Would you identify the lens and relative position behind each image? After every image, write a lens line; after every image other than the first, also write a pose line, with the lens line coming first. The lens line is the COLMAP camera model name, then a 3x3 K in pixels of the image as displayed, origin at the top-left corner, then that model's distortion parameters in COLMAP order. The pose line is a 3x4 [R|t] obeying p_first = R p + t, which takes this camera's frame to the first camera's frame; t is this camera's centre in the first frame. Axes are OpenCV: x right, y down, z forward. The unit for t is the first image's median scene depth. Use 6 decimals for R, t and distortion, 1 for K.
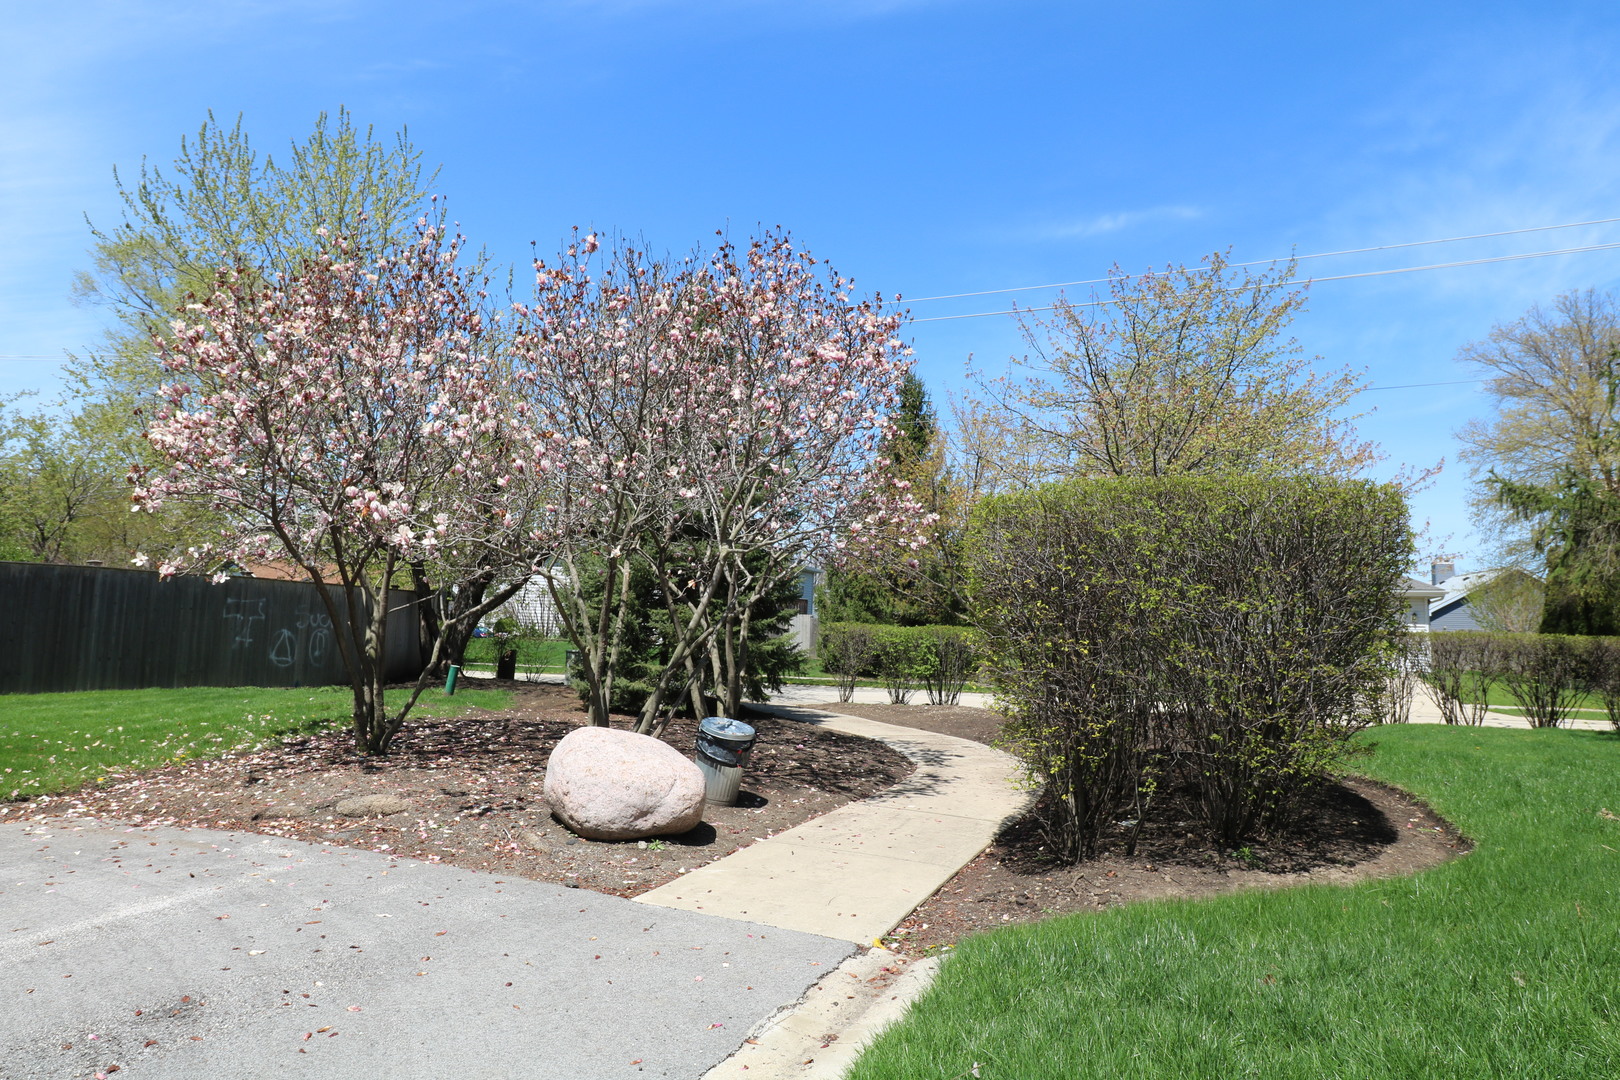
lens RADIAL K [[1020.7, 0, 812.5], [0, 1020.7, 537.7], [0, 0, 1]] dist [0.002426, 0.000434]
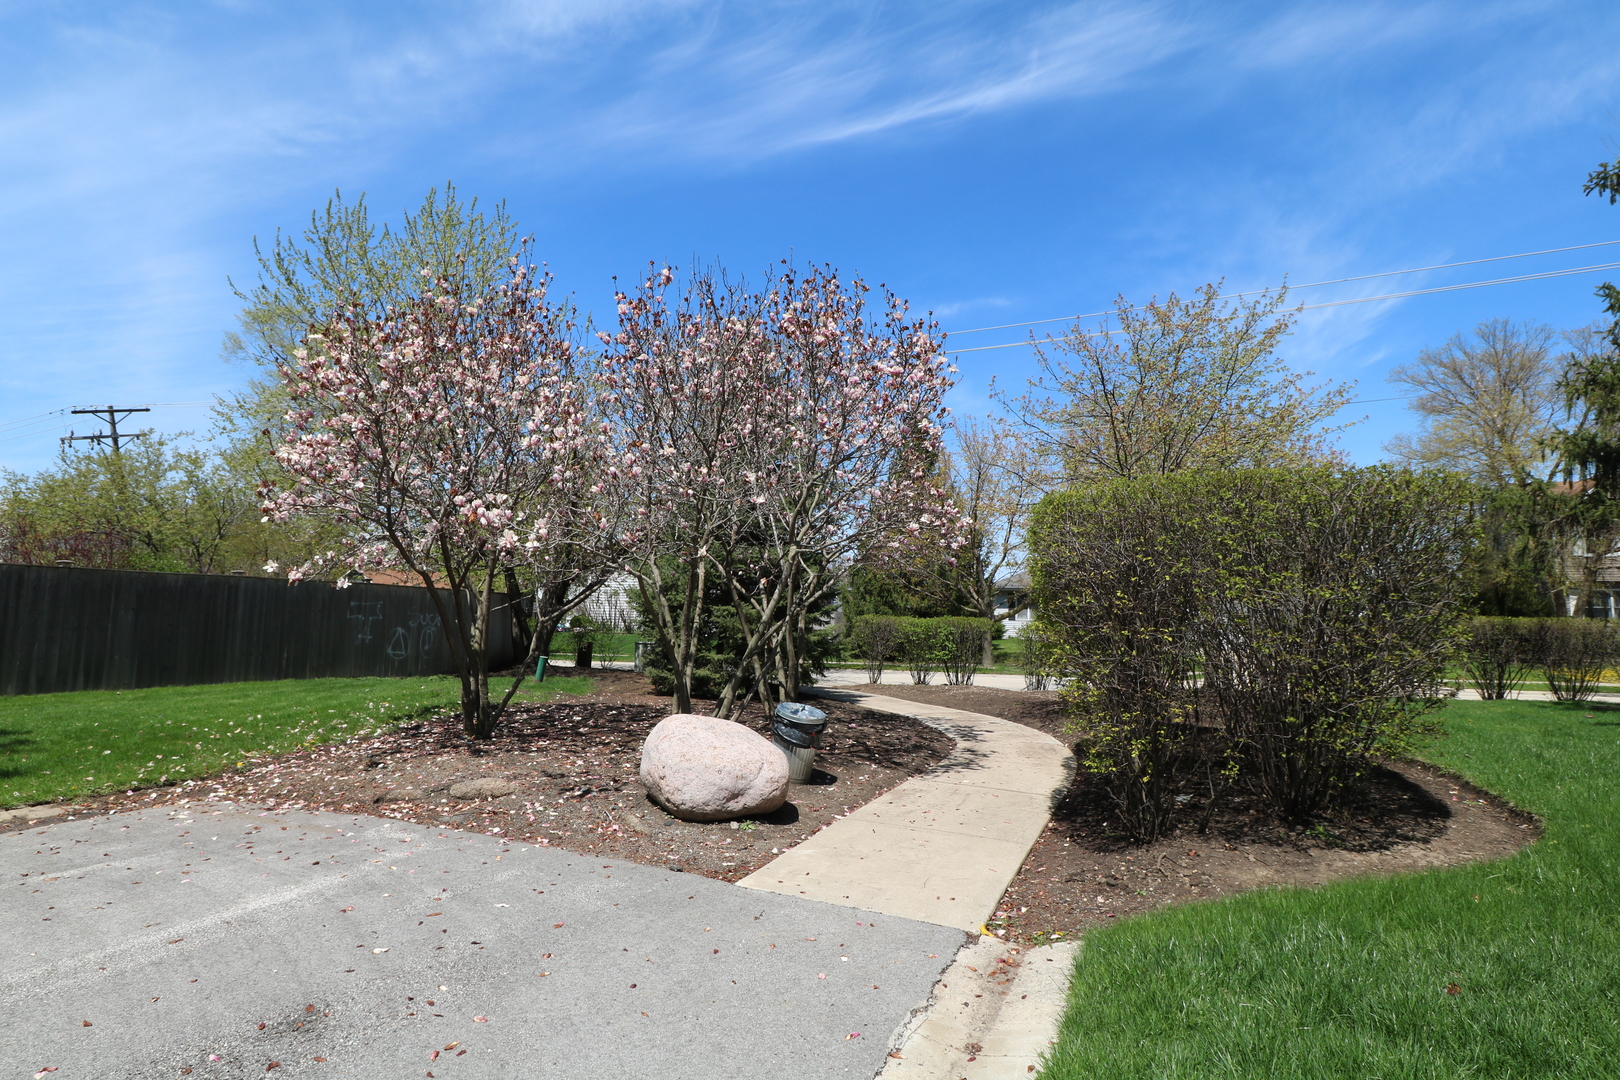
lens RADIAL K [[844.0, 0, 807.3], [0, 844.0, 547.3], [0, 0, 1]] dist [-0.005086, -0.003234]
pose [[0.999589, -0.015453, -0.024150, -0.053009], [0.015491, 0.999879, 0.001398, 0.008452], [0.024126, -0.001772, 0.999707, 0.099361]]
